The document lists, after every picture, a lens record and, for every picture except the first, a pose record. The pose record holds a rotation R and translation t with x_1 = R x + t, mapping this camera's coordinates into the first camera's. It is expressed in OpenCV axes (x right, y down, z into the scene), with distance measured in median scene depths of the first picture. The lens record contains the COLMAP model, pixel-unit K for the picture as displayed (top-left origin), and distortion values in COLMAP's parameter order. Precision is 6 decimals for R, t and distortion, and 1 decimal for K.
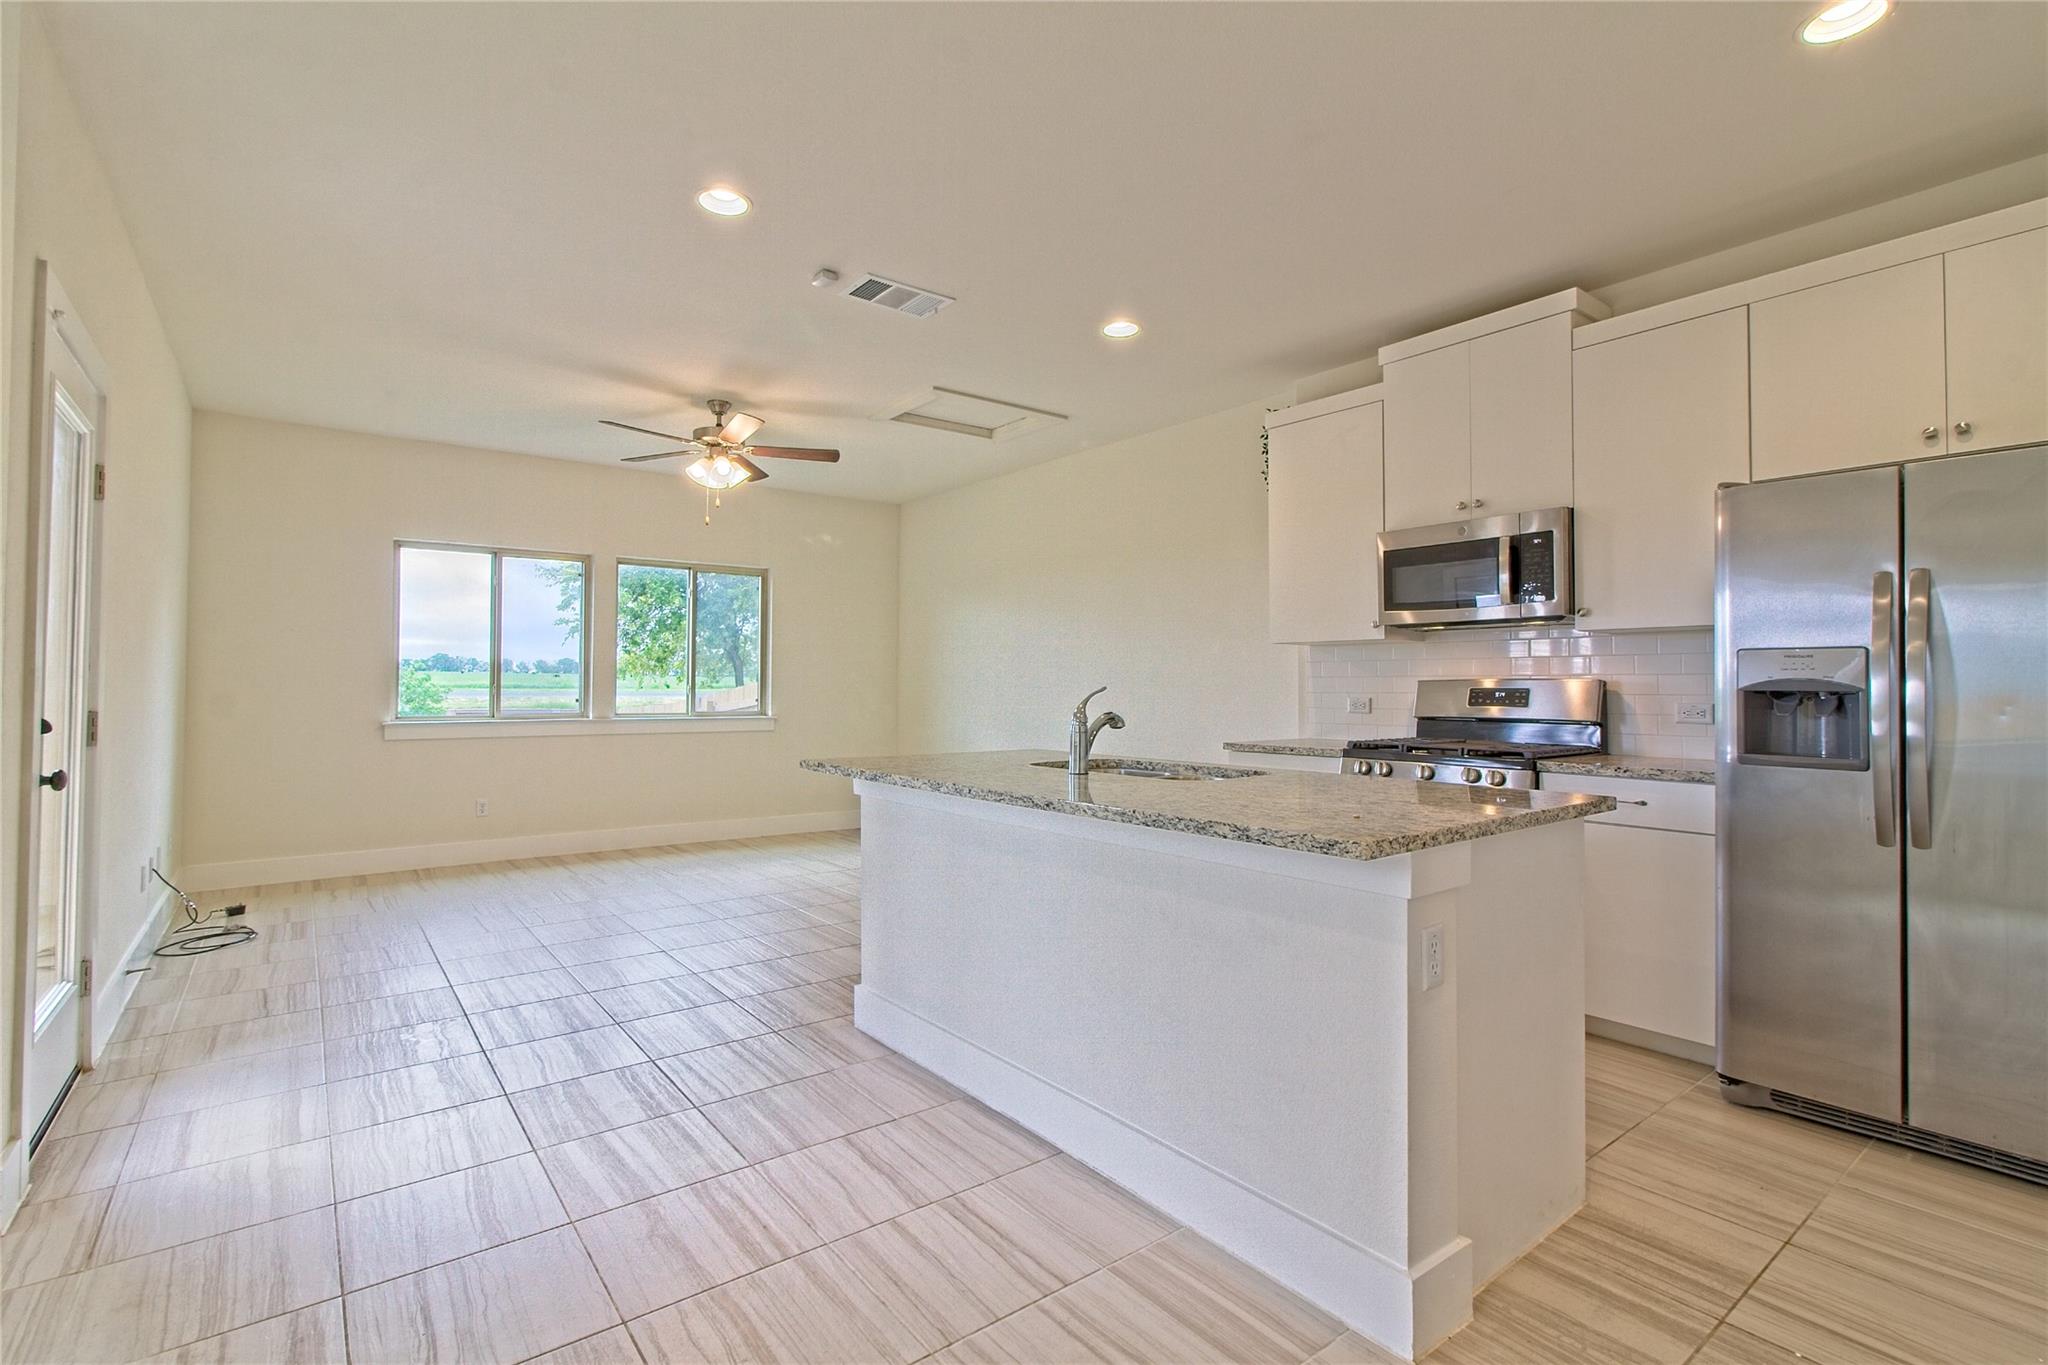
lens RADIAL K [[945.4, 0, 1017.6], [0, 945.4, 669.2], [0, 0, 1]] dist [-0.005816, 0.003315]
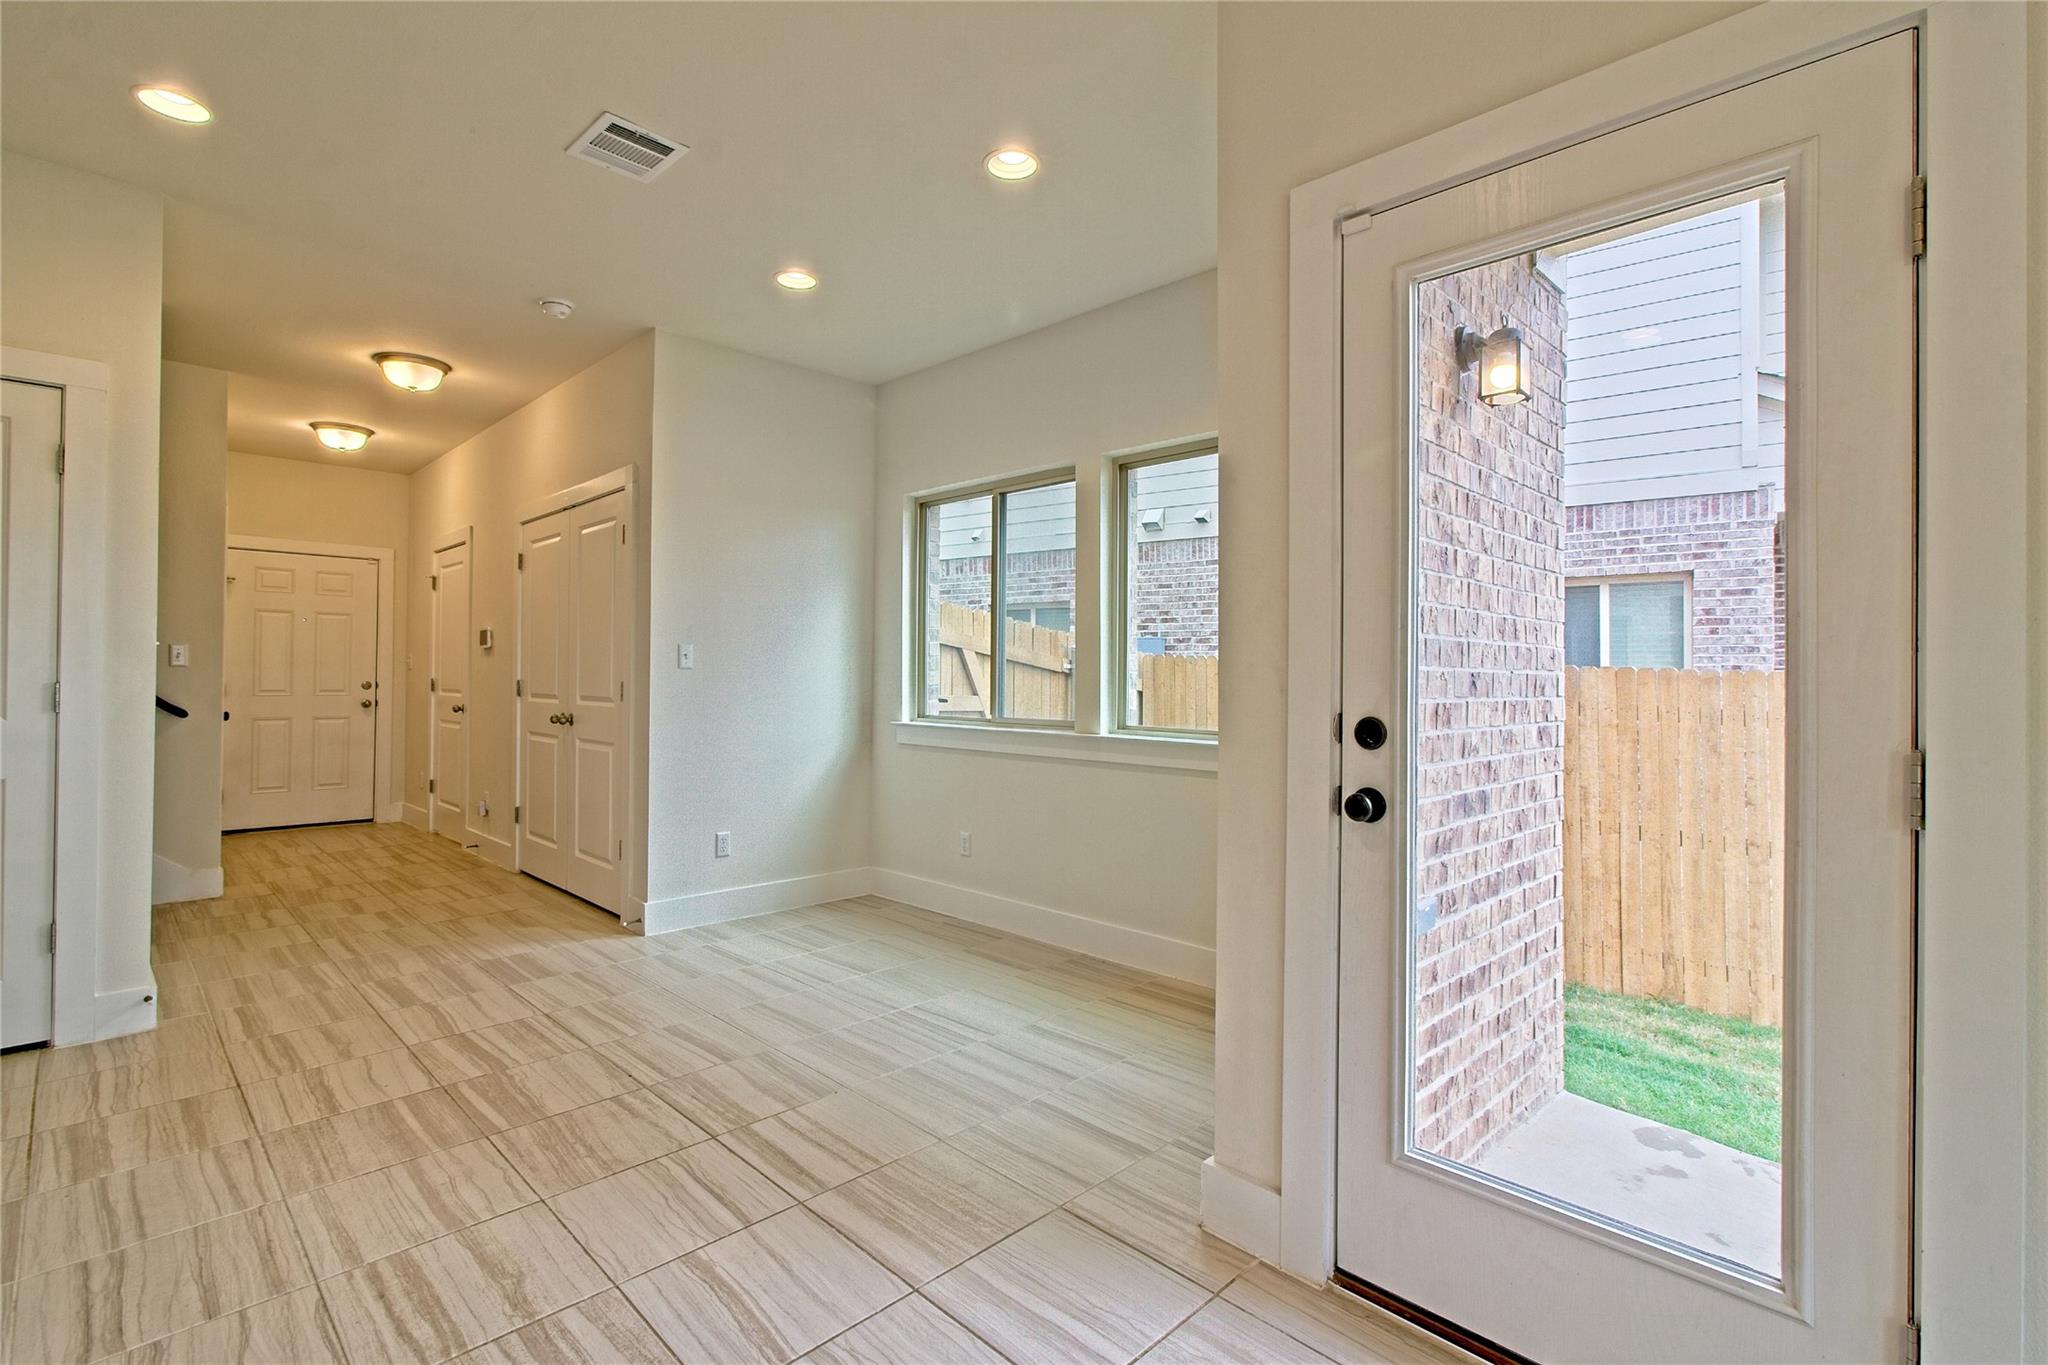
lens RADIAL K [[945.4, 0, 1016.5], [0, 945.4, 665.6], [0, 0, 1]] dist [-0.005816, 0.003315]
pose [[-0.992051, -0.012525, -0.125212, -0.357412], [-0.008829, 0.999510, -0.030032, 0.016187], [0.125527, -0.028688, -0.991675, 0.954007]]
